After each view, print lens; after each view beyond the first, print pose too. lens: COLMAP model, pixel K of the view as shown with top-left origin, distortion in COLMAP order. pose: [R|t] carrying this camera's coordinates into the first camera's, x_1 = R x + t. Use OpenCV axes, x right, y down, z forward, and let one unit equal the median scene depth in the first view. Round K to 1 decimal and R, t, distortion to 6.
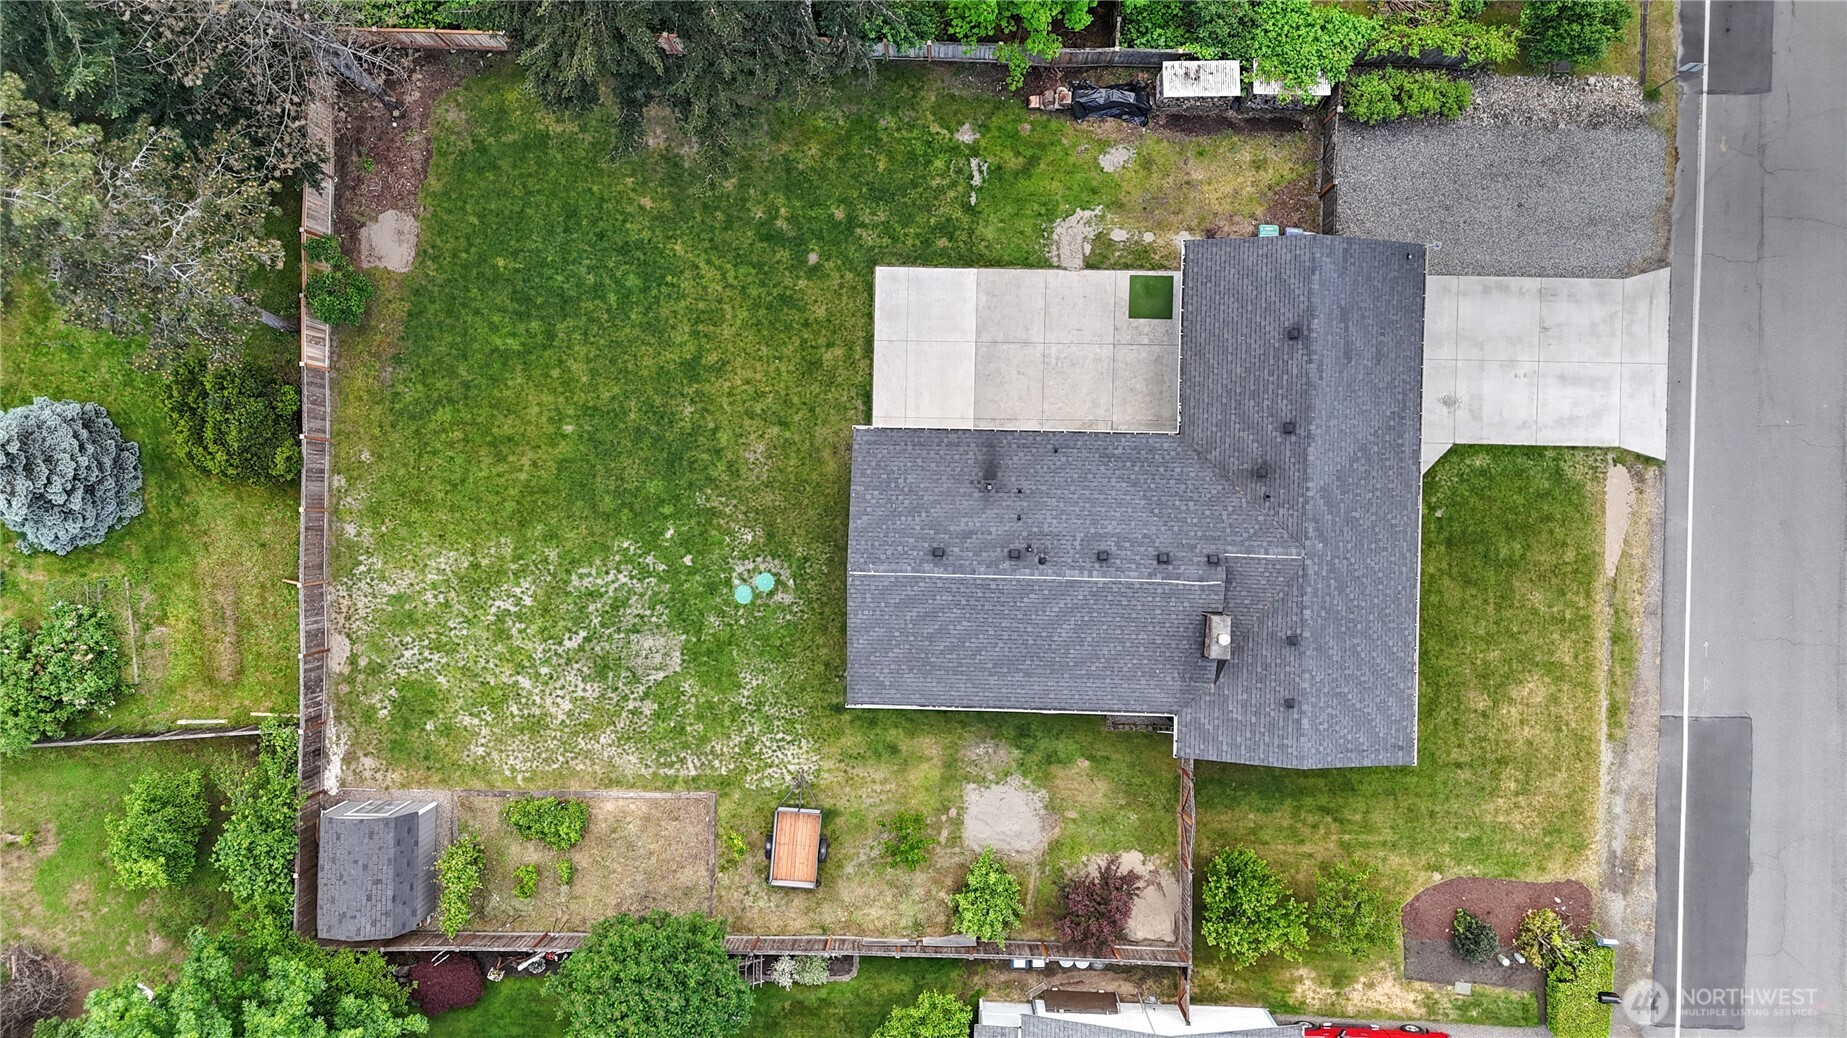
lens RADIAL K [[1386.1, 0, 923.5], [0, 1386.1, 519.0], [0, 0, 1]] dist [0.112477, -0.153874]
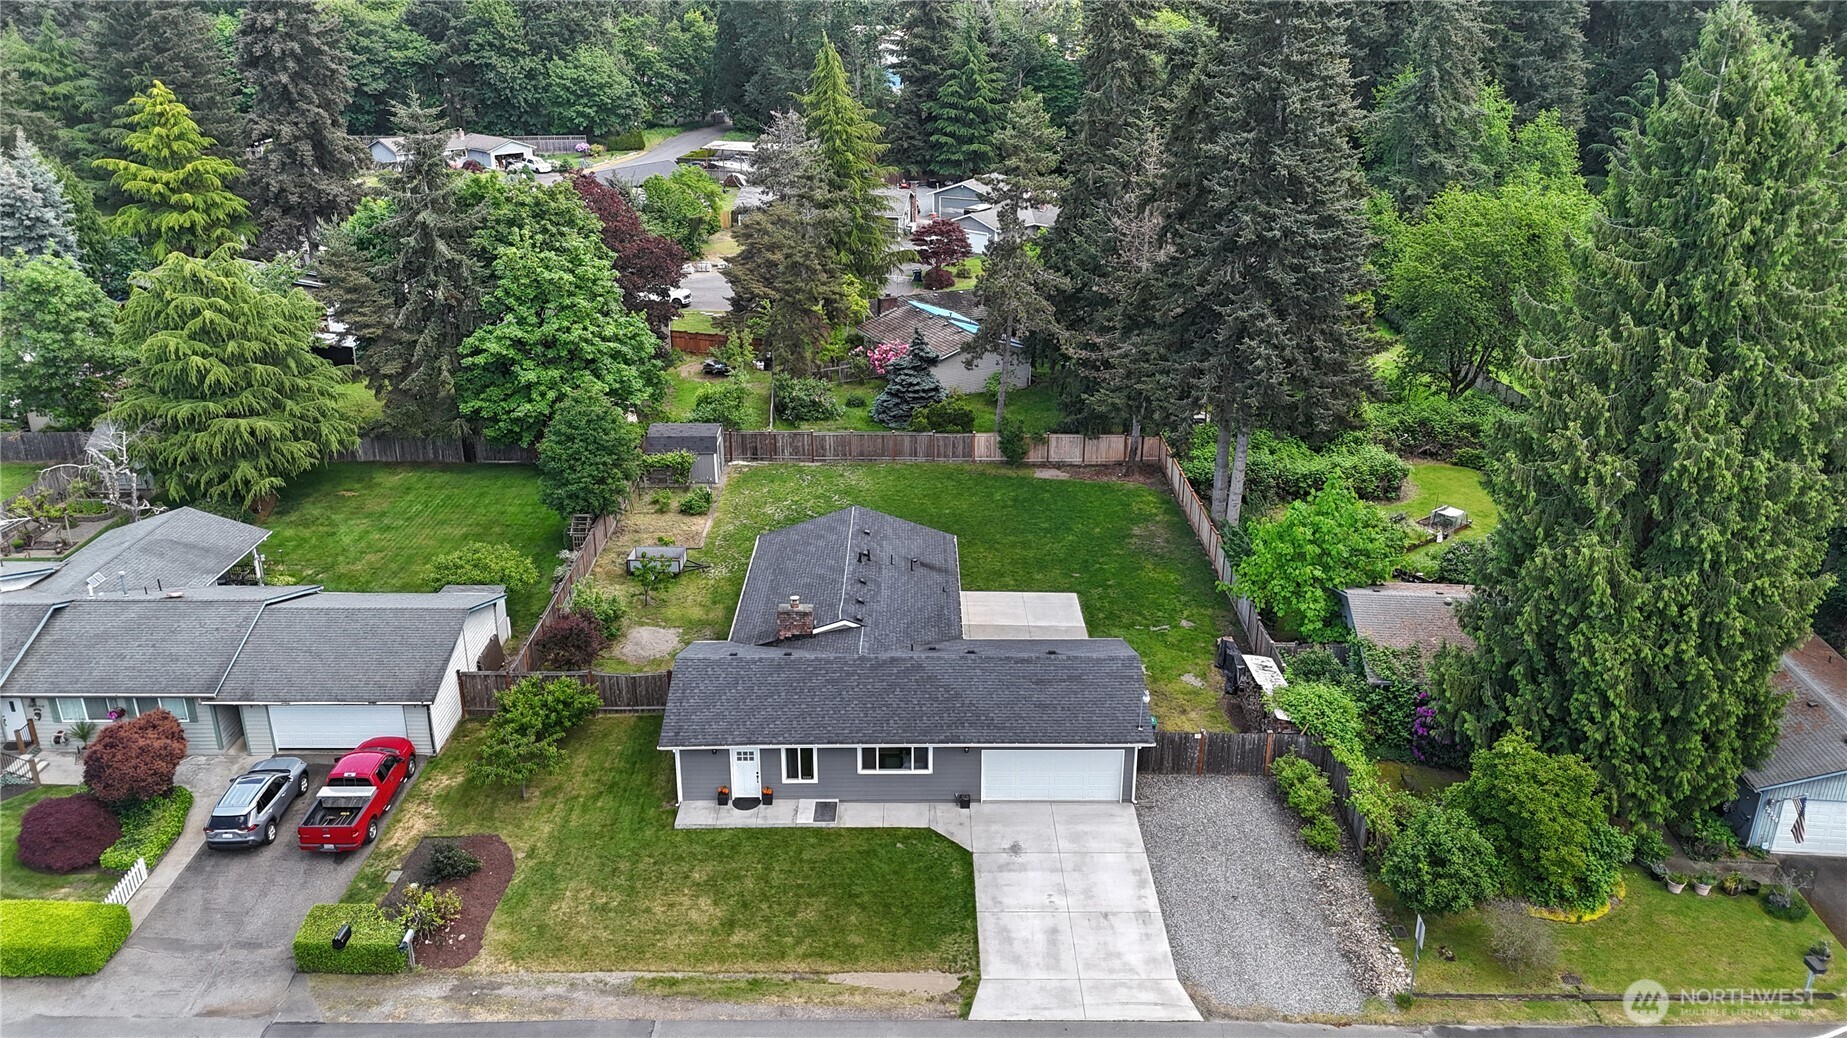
lens RADIAL K [[1362.6, 0, 923.8], [0, 1362.6, 487.7], [0, 0, 1]] dist [0.101898, -0.142879]
pose [[0.030391, 0.355534, -0.934169, 1.162424], [-0.999472, 0.000033, -0.032503, 0.010318], [-0.011525, 0.934664, 0.355347, 0.429045]]
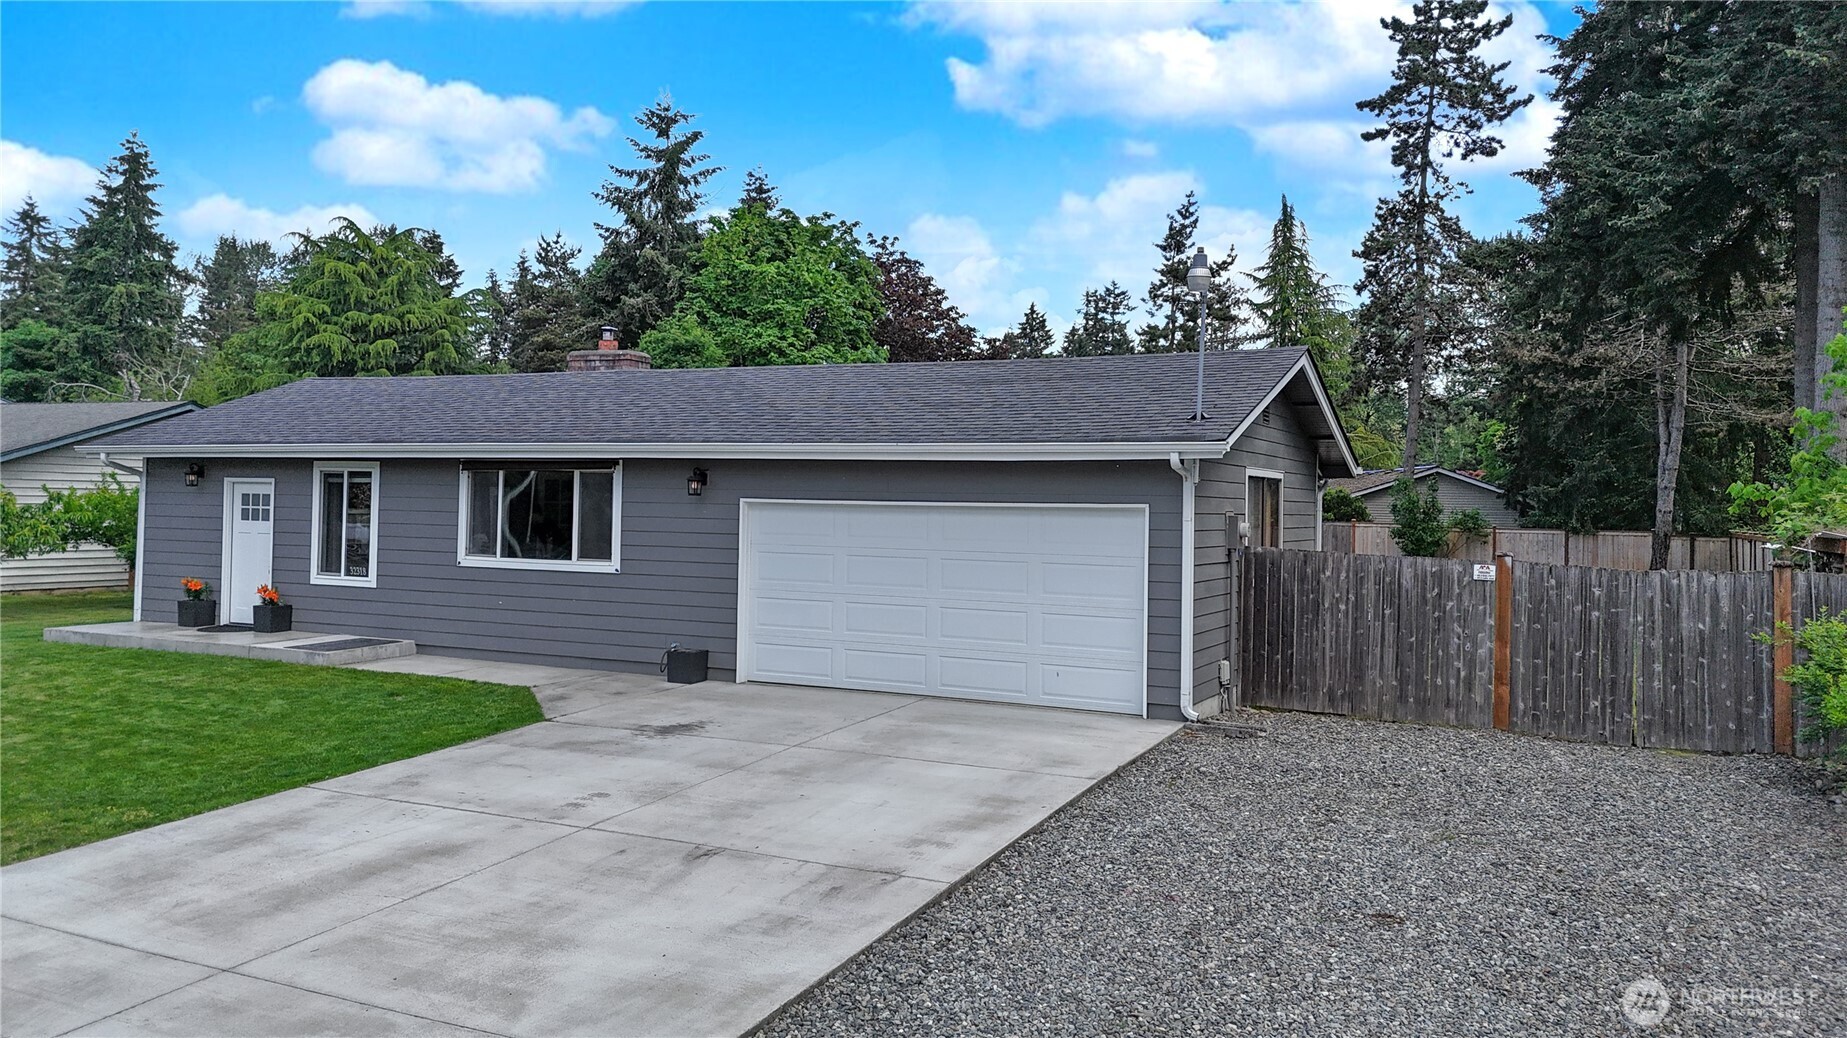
lens RADIAL K [[1362.6, 0, 923.8], [0, 1362.6, 487.7], [0, 0, 1]] dist [0.101898, -0.142879]
pose [[-0.417711, -0.016768, -0.908425, 0.599221], [-0.908116, -0.024228, 0.418016, -0.239812], [-0.029019, 0.999566, -0.005107, 0.947244]]
